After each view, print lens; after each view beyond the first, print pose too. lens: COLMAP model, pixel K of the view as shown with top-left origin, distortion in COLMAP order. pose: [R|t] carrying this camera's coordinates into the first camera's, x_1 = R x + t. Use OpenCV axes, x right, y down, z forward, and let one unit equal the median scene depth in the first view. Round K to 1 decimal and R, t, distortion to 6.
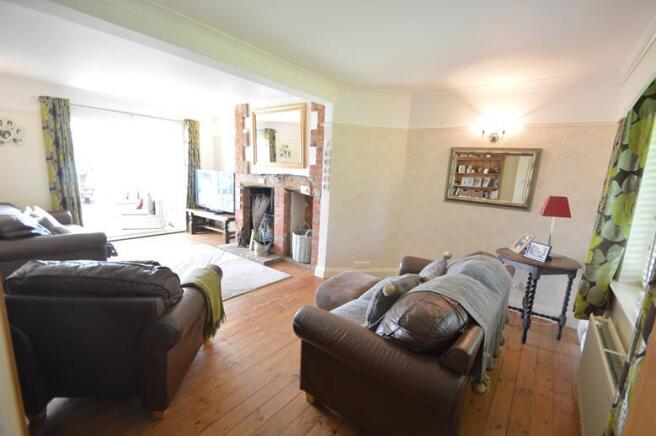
lens RADIAL K [[294.0, 0, 338.6], [0, 294.0, 219.9], [0, 0, 1]] dist [-0.000344, -0.000018]
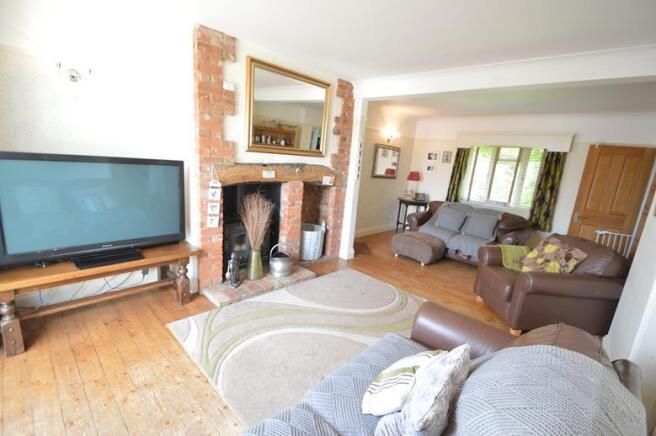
lens RADIAL K [[294.0, 0, 338.6], [0, 294.0, 219.9], [0, 0, 1]] dist [-0.000344, -0.000018]
pose [[0.117941, -0.245771, 0.962126, -1.059016], [0.078658, 0.968156, 0.237669, -0.205236], [-0.989900, 0.047648, 0.133517, 0.868925]]
